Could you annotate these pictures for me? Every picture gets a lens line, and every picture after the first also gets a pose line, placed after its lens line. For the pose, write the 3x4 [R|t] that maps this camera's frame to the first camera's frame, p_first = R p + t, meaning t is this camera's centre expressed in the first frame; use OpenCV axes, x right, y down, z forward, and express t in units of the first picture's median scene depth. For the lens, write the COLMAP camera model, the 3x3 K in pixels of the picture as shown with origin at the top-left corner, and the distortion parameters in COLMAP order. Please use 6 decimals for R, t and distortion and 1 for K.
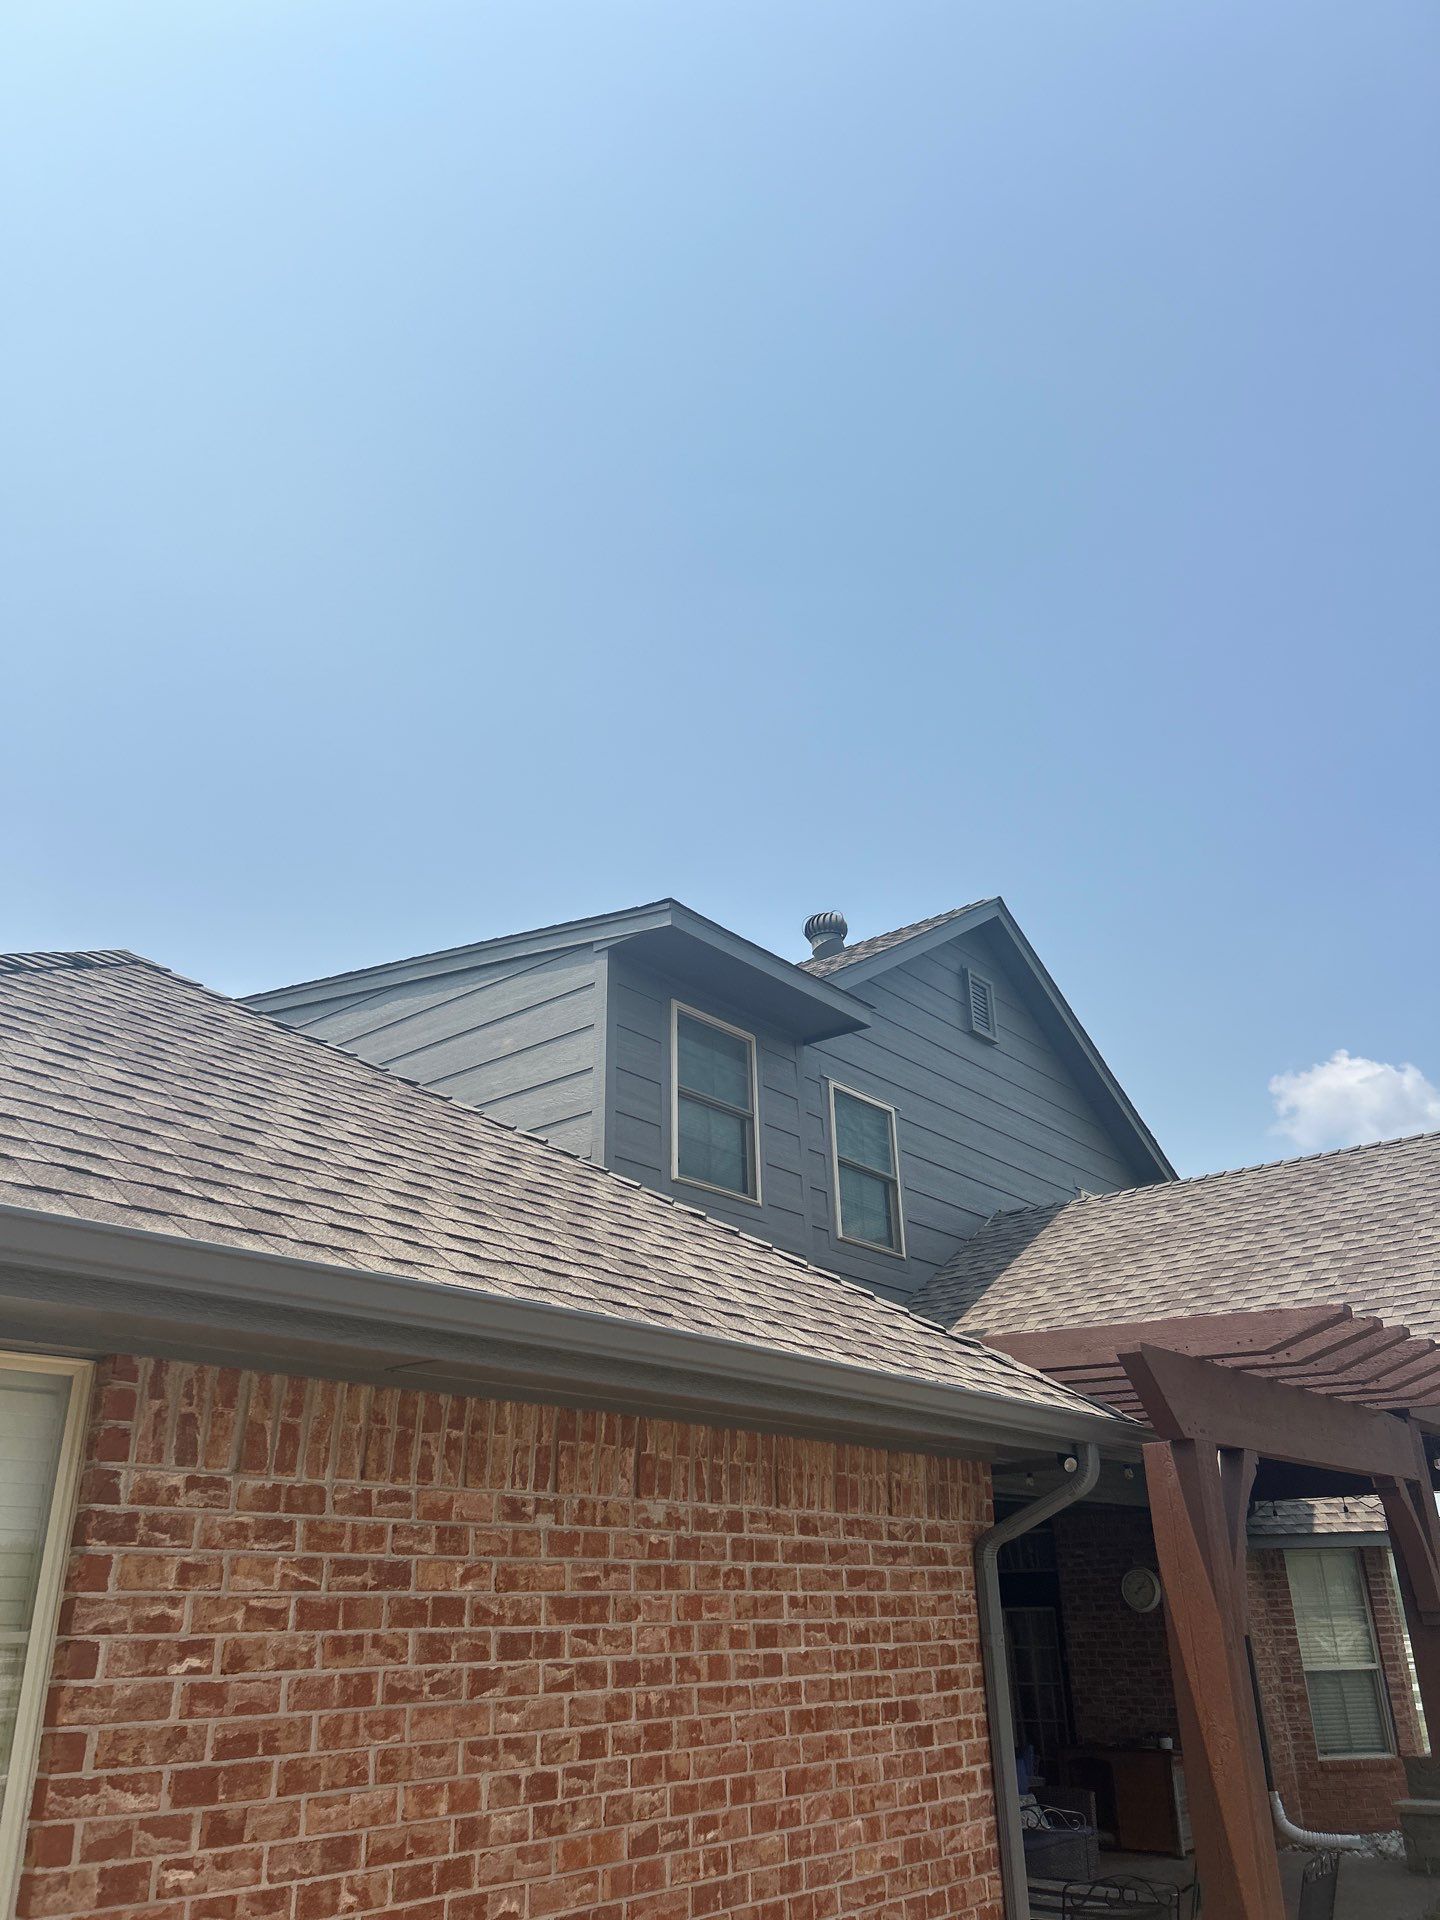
lens RADIAL K [[1430.7, 0, 743.7], [0, 1430.7, 950.9], [0, 0, 1]] dist [0.028731, -0.033409]
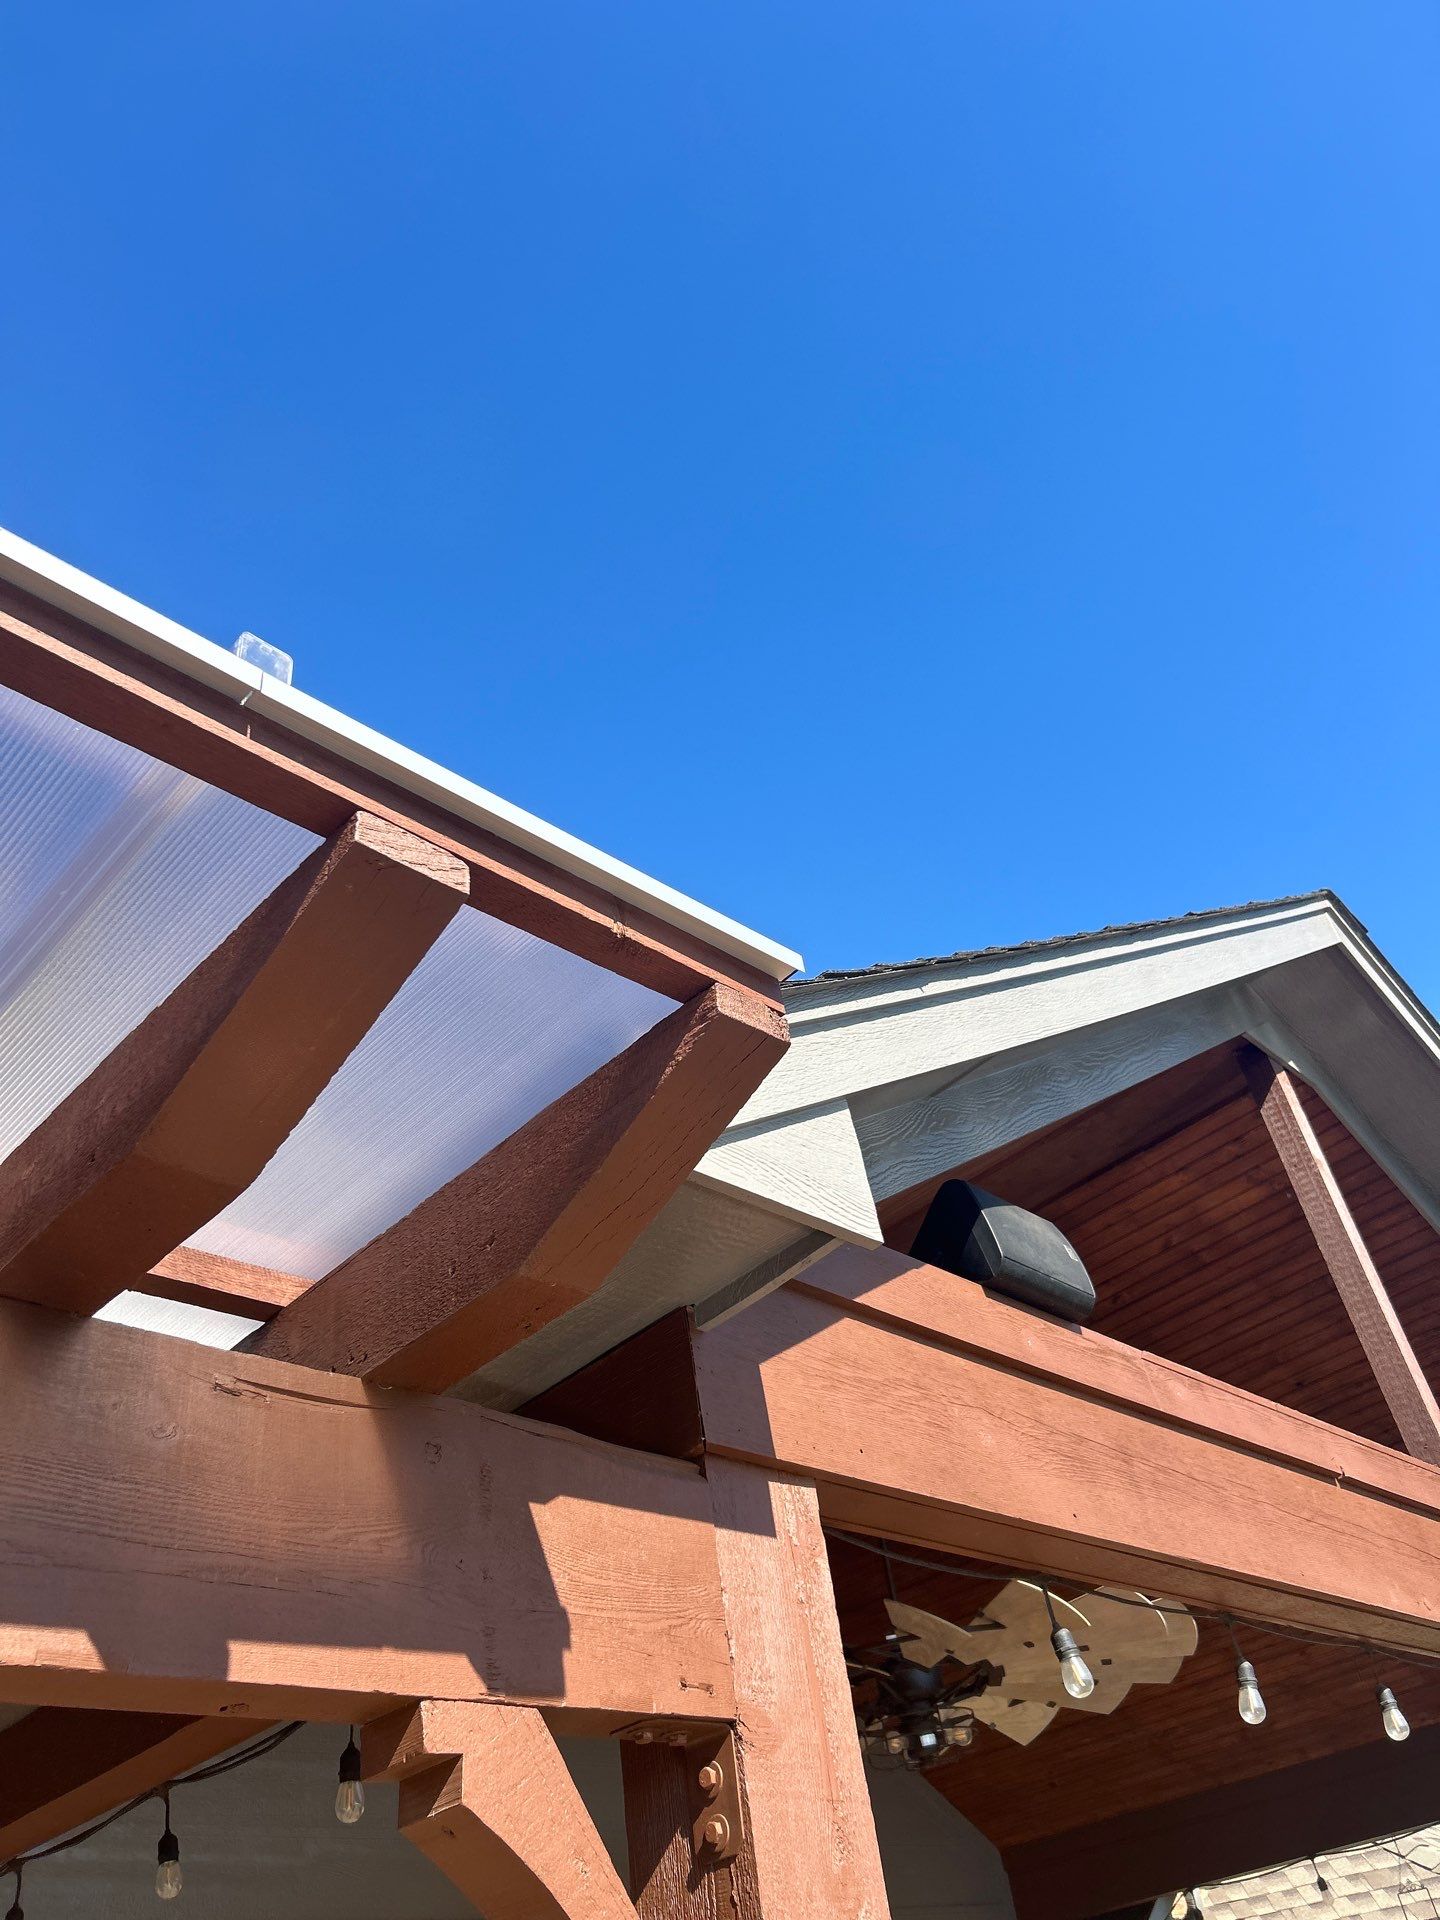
lens RADIAL K [[1430.7, 0, 743.7], [0, 1430.7, 950.9], [0, 0, 1]] dist [0.028731, -0.033409]
pose [[0.986174, -0.165455, -0.009248, 0.728731], [0.157572, 0.953539, -0.256778, 0.462567], [0.051304, 0.251770, 0.966426, 1.123470]]
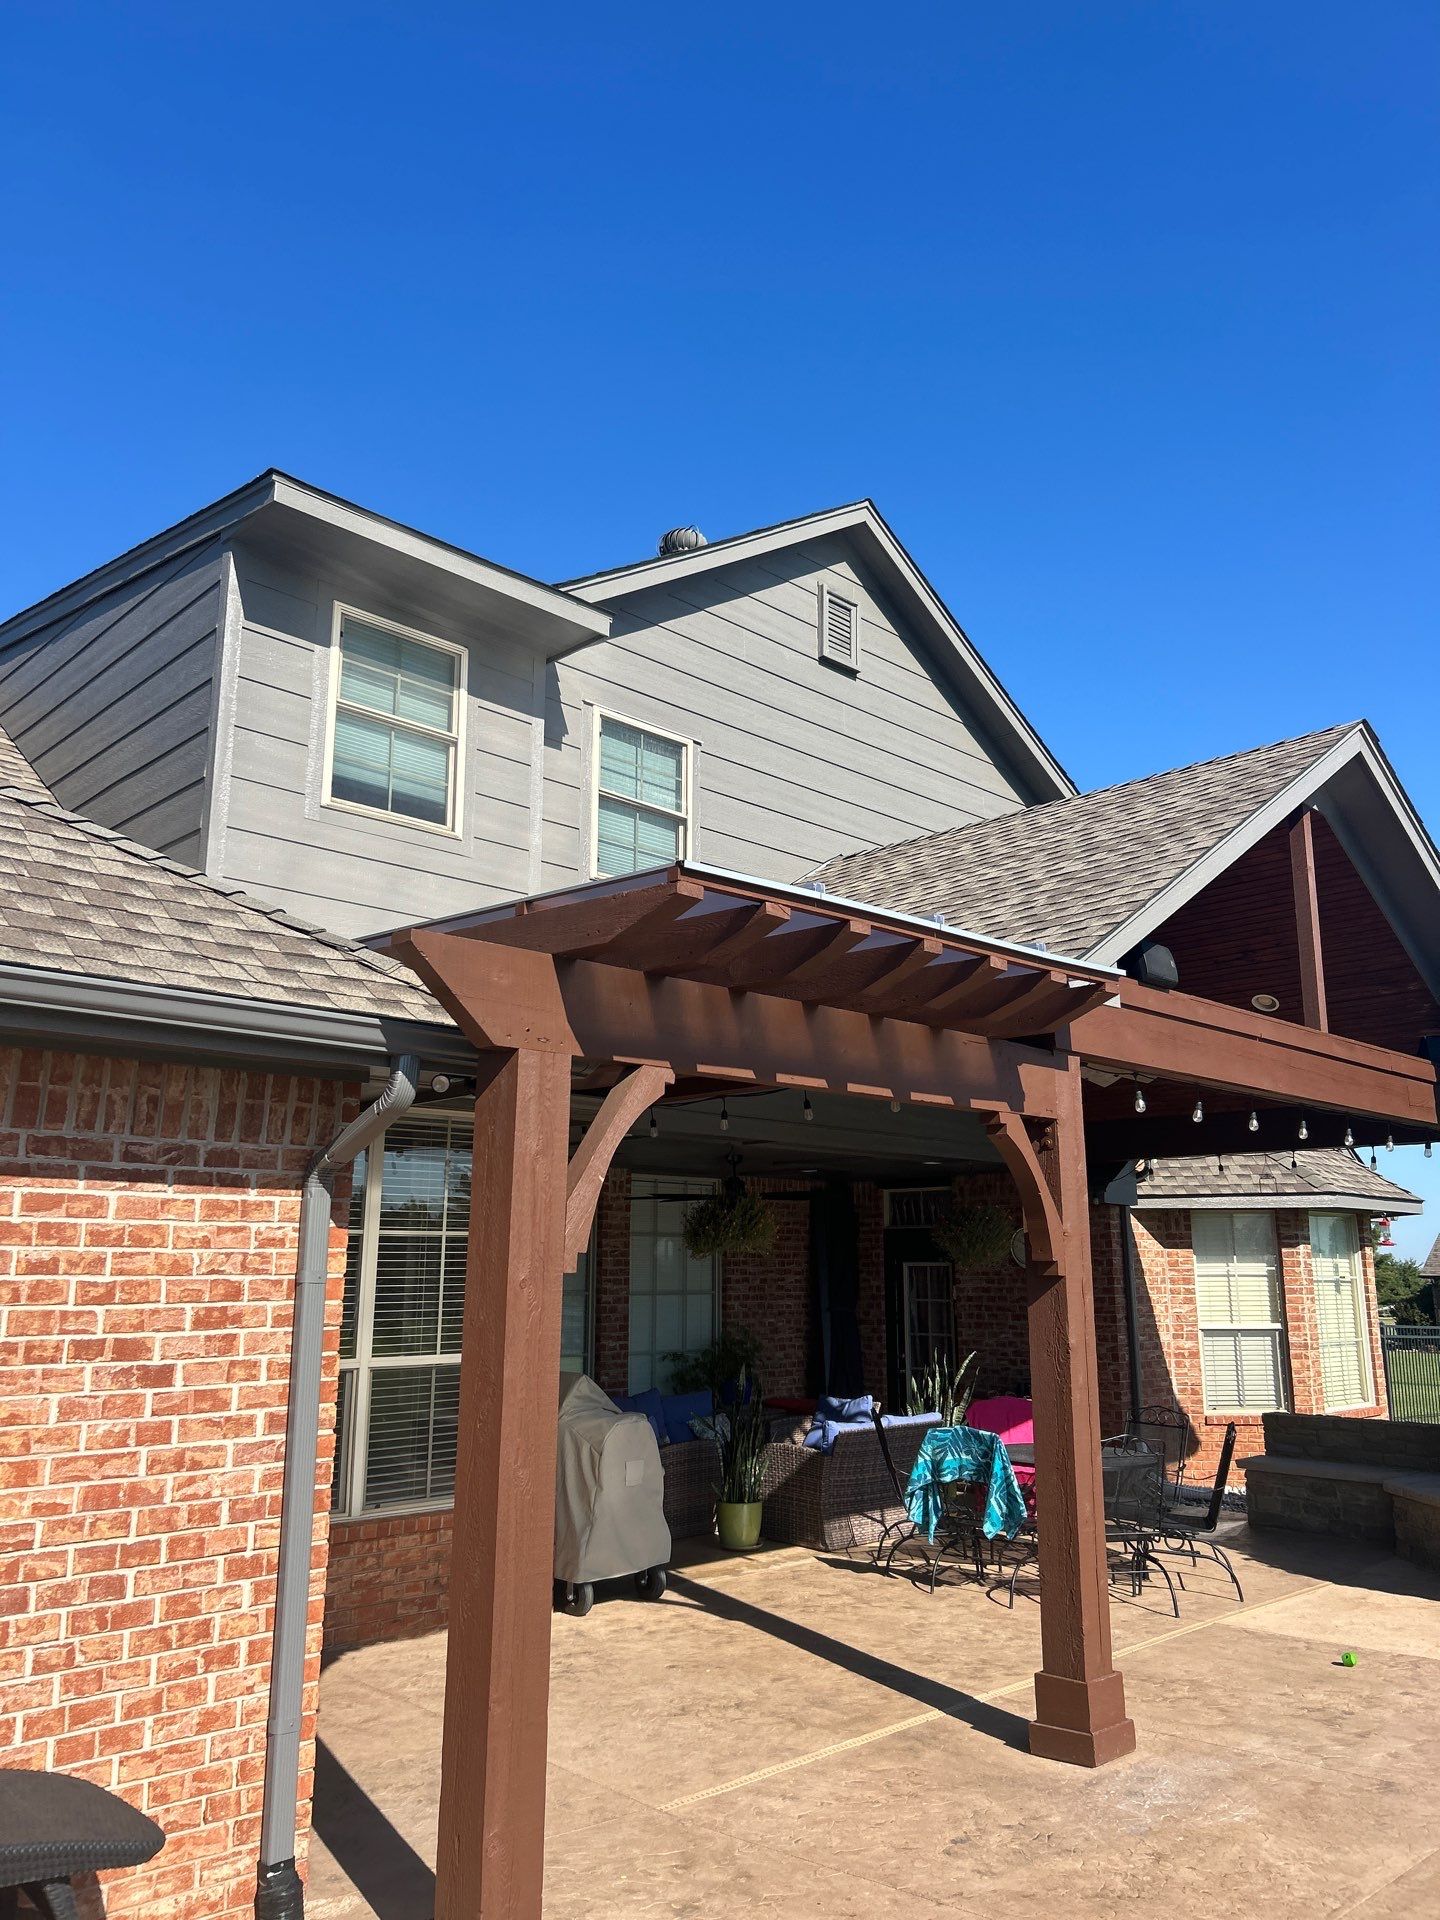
lens RADIAL K [[1430.7, 0, 743.7], [0, 1430.7, 950.9], [0, 0, 1]] dist [0.028731, -0.033409]
pose [[0.993991, -0.006100, -0.109295, 0.557659], [0.028972, 0.977501, 0.208929, 0.126405], [0.105562, -0.210840, 0.971804, 0.252757]]
